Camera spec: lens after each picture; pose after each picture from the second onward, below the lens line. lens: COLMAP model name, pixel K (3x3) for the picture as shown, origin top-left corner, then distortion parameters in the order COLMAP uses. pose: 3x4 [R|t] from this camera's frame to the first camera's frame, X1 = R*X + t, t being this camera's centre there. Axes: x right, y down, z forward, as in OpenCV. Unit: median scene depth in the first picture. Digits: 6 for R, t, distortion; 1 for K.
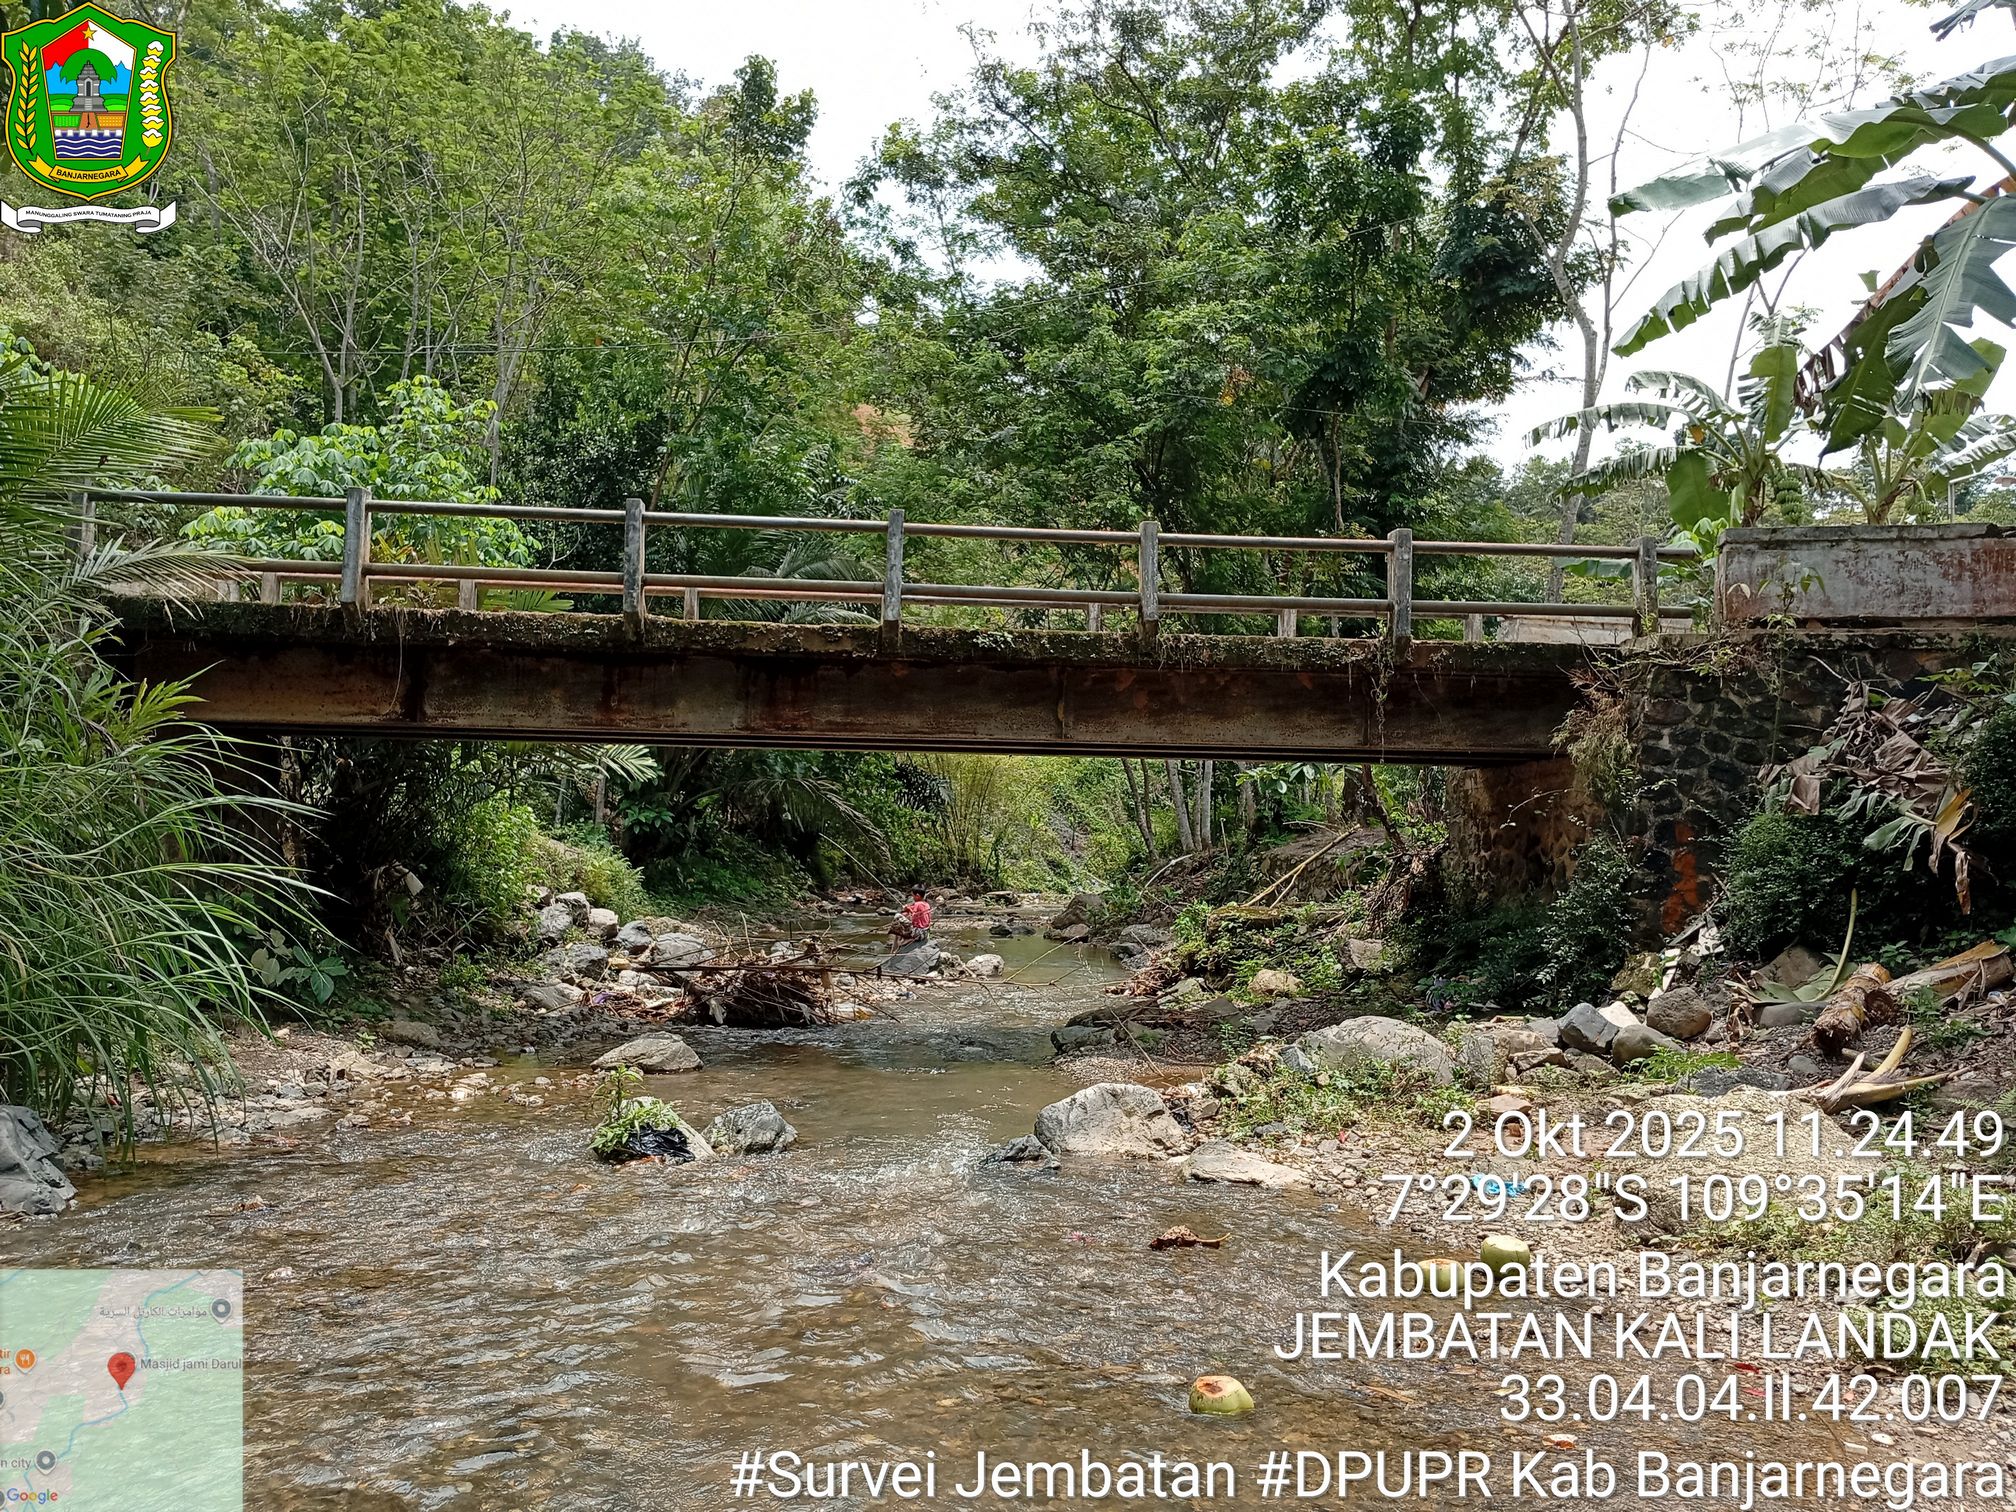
lens RADIAL K [[1534.2, 0, 1008.7], [0, 1534.2, 765.1], [0, 0, 1]] dist [0.102067, -0.216720]
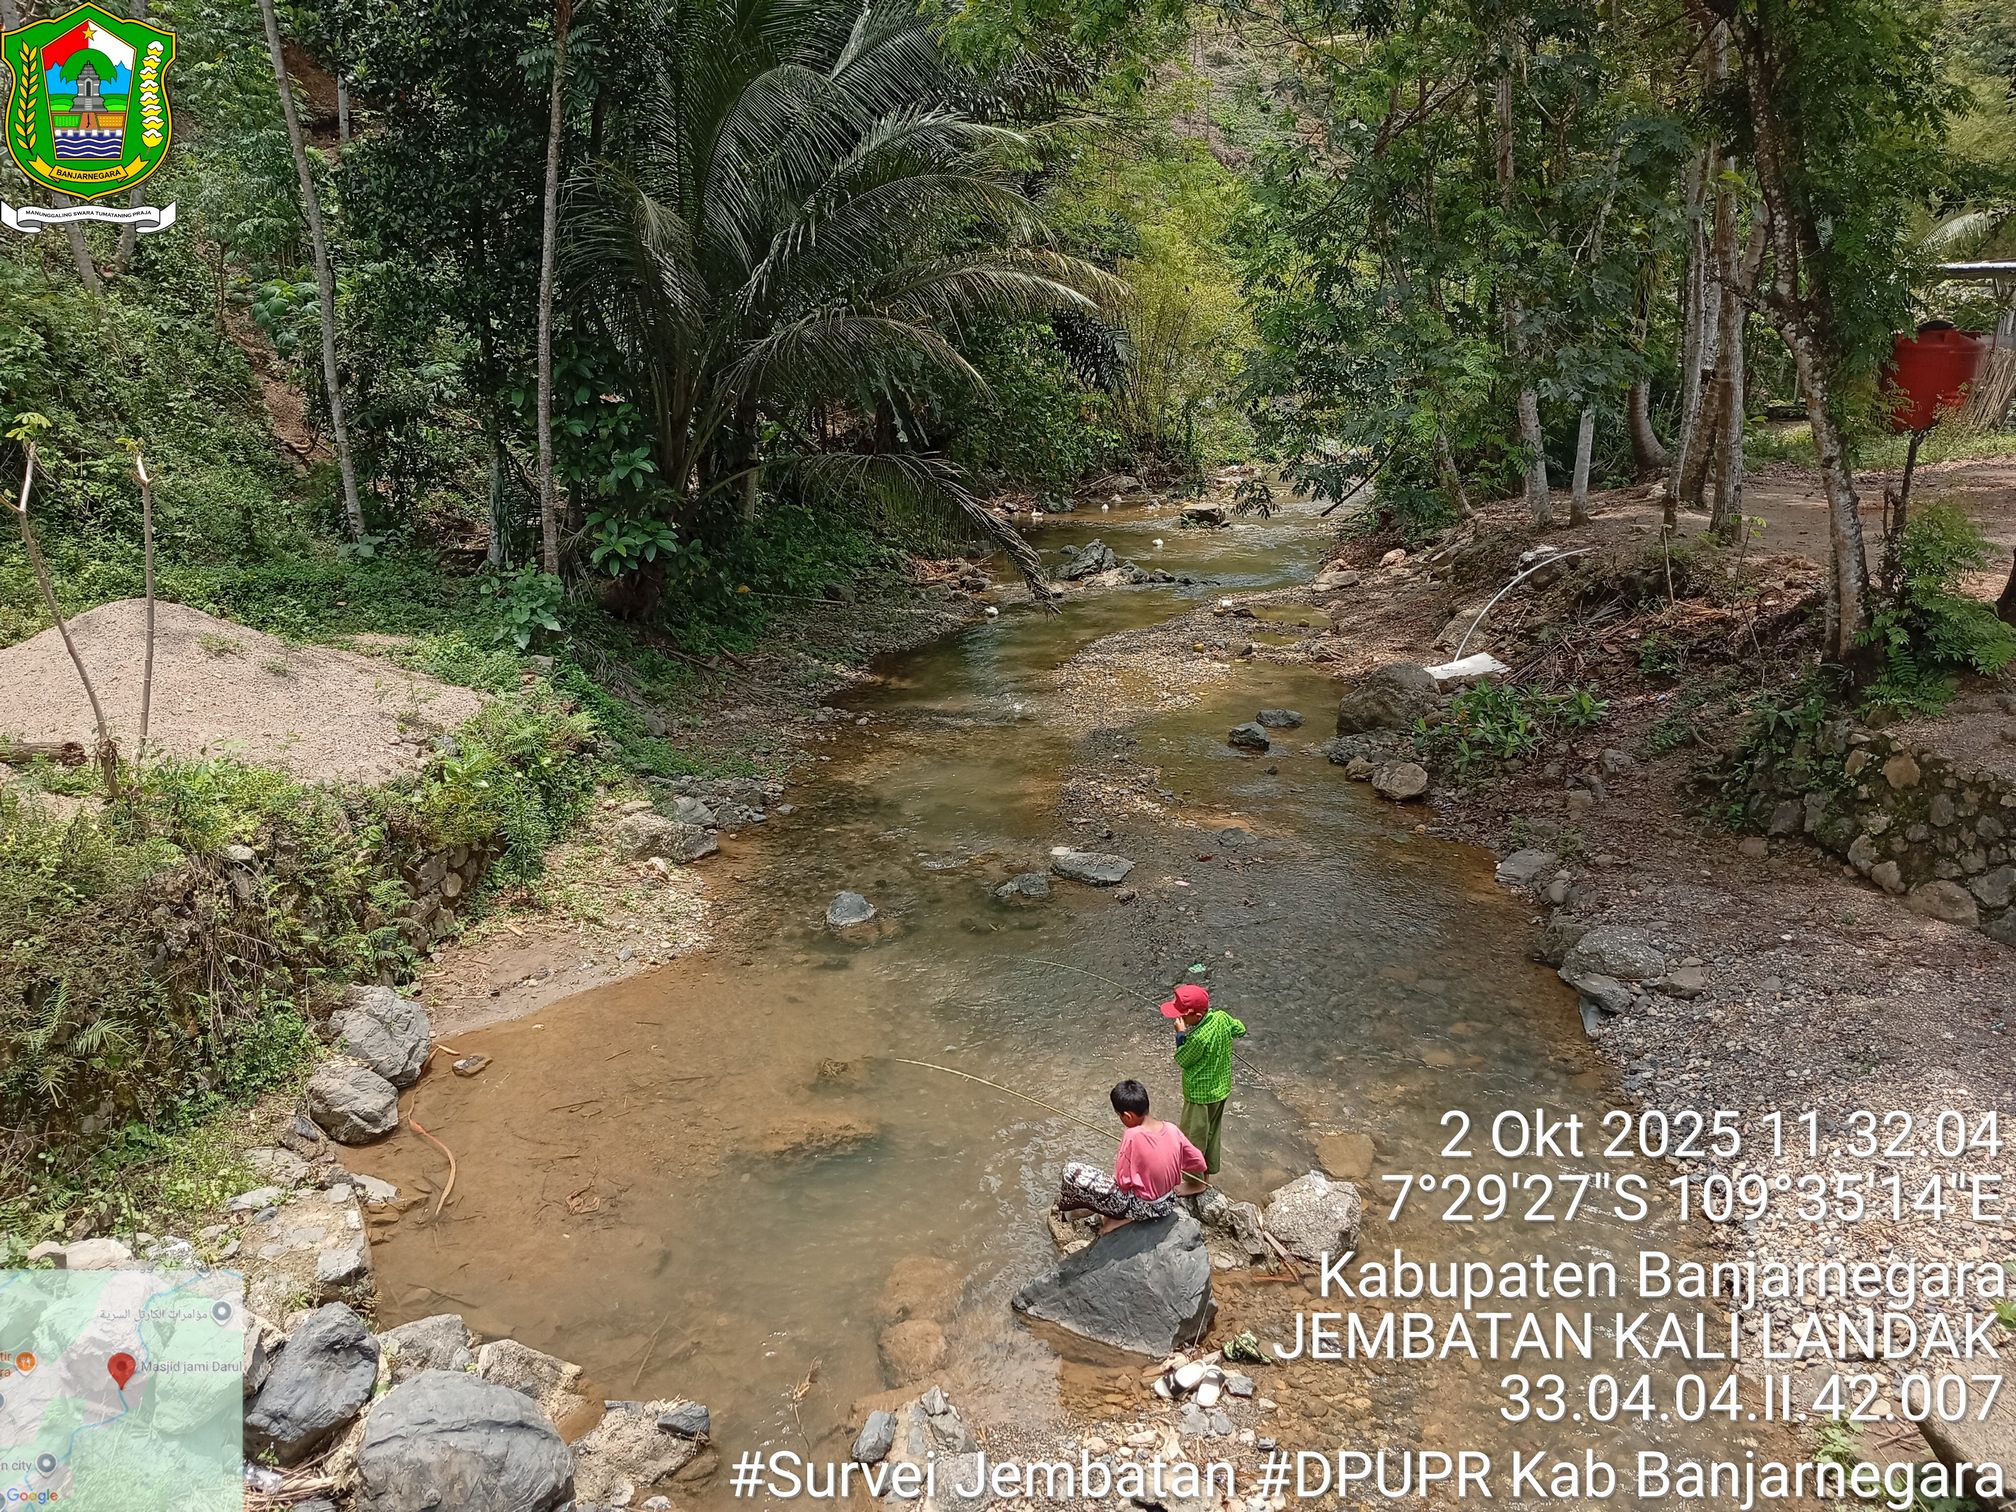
lens RADIAL K [[1546.3, 0, 1008.3], [0, 1546.3, 751.2], [0, 0, 1]] dist [0.064278, -0.144856]
pose [[0.994785, 0.010267, -0.101473, -0.068083], [0.022574, 0.948081, 0.317228, -0.138775], [0.099462, -0.317864, 0.942905, 0.837509]]
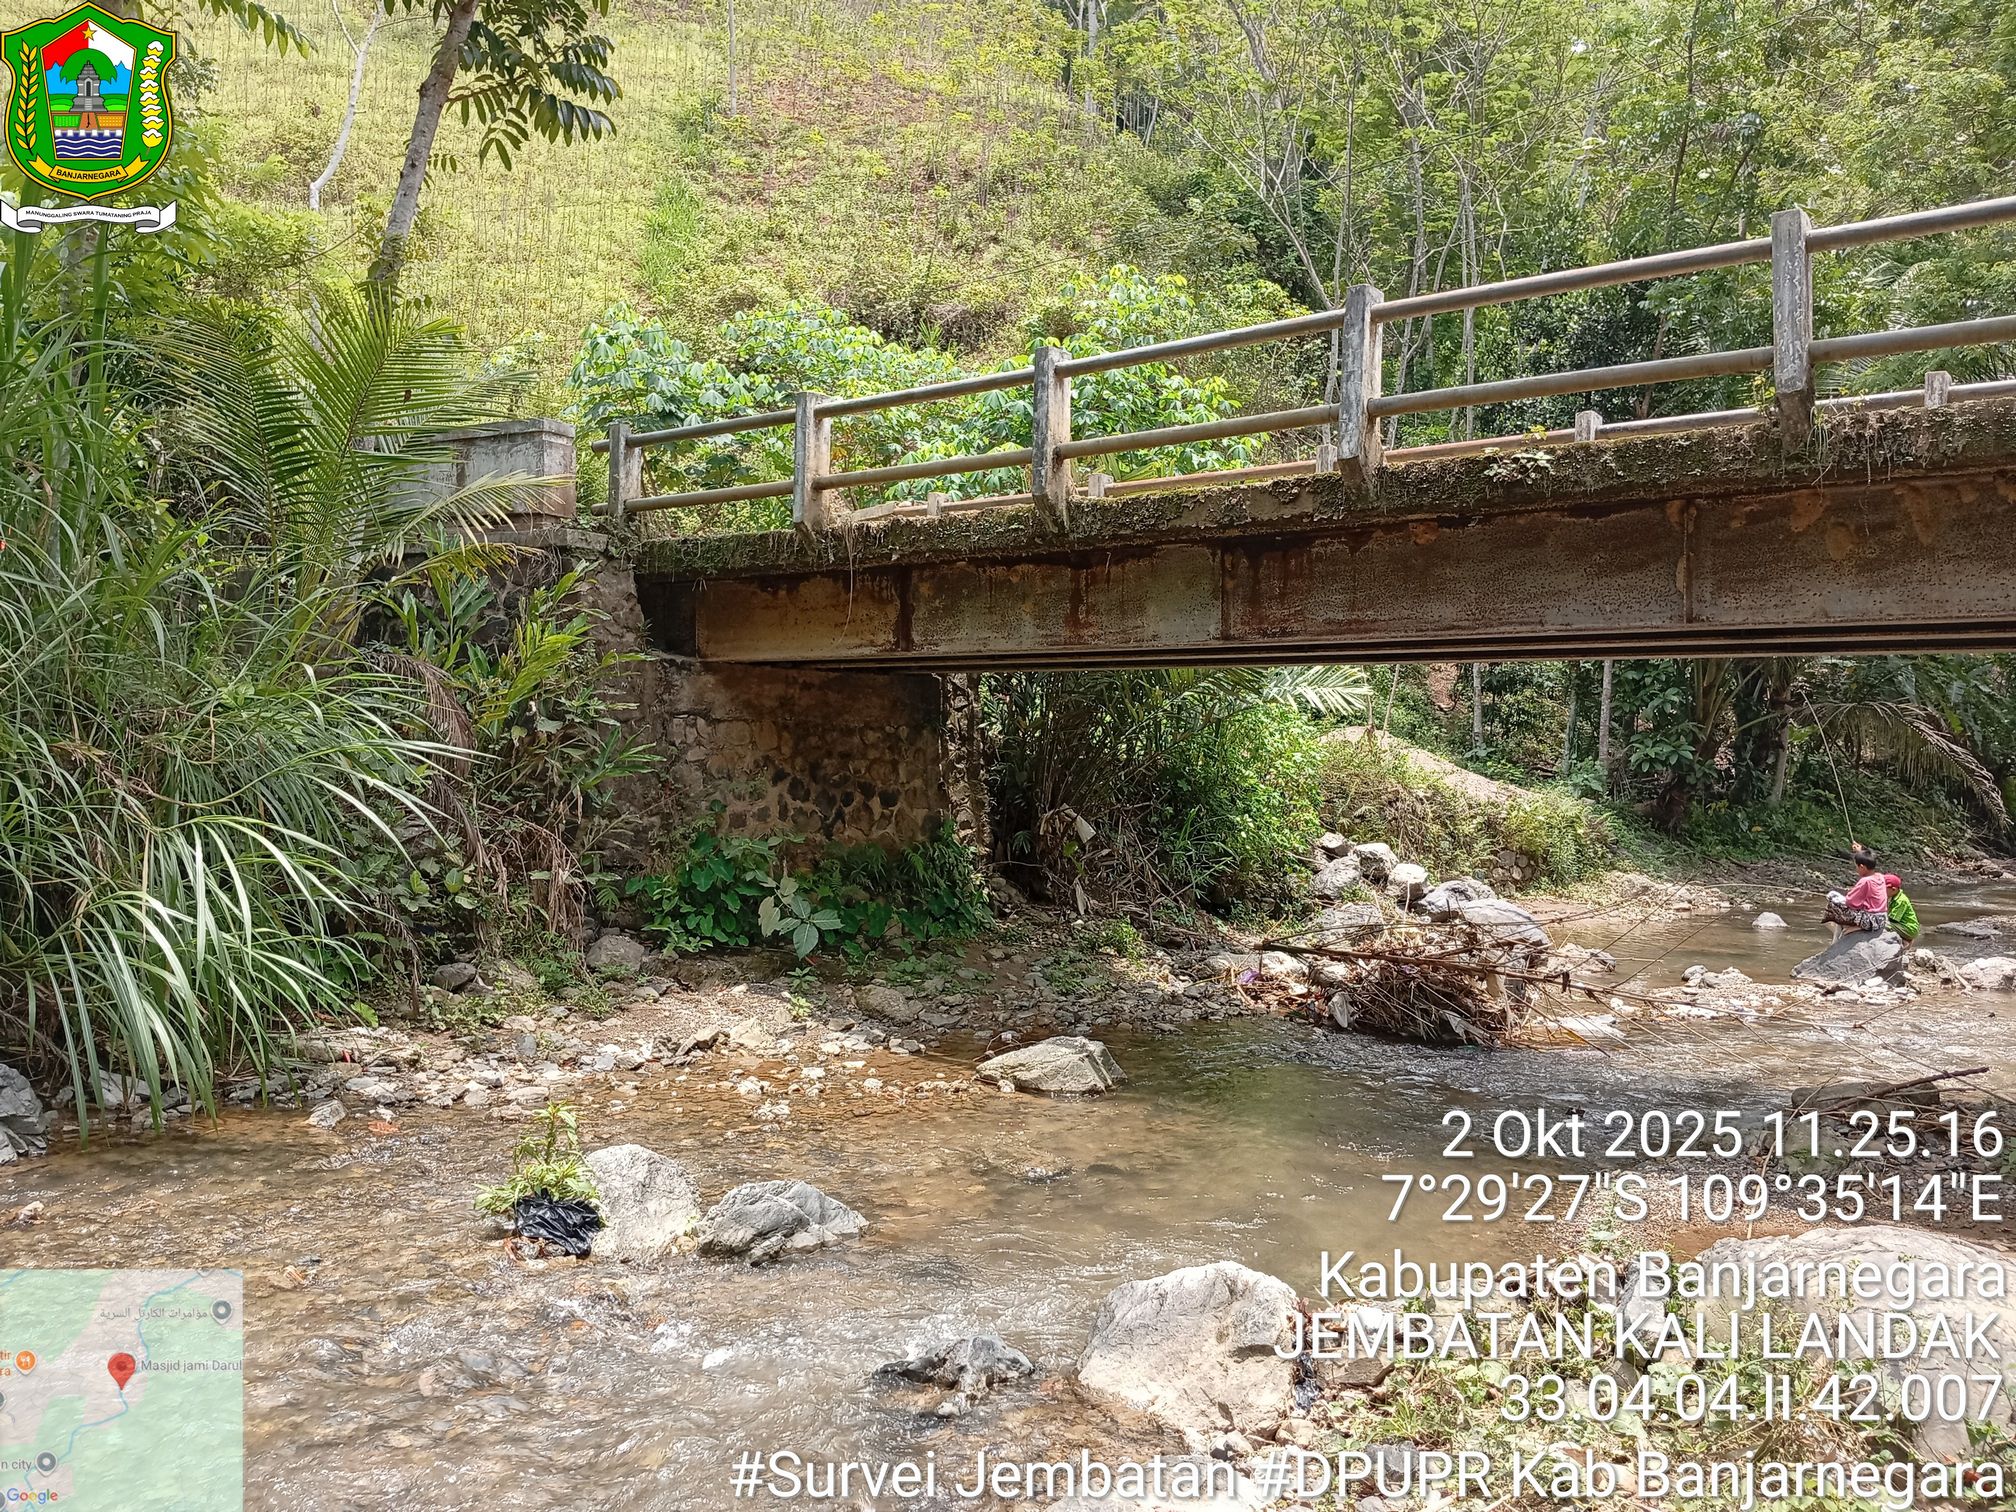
lens RADIAL K [[1528.4, 0, 1003.9], [0, 1528.4, 766.2], [0, 0, 1]] dist [0.104442, -0.222390]
pose [[0.714203, 0.001884, -0.699936, 0.185832], [0.028444, 0.999092, 0.031714, 0.007867], [0.699360, -0.042559, 0.713501, 0.283572]]
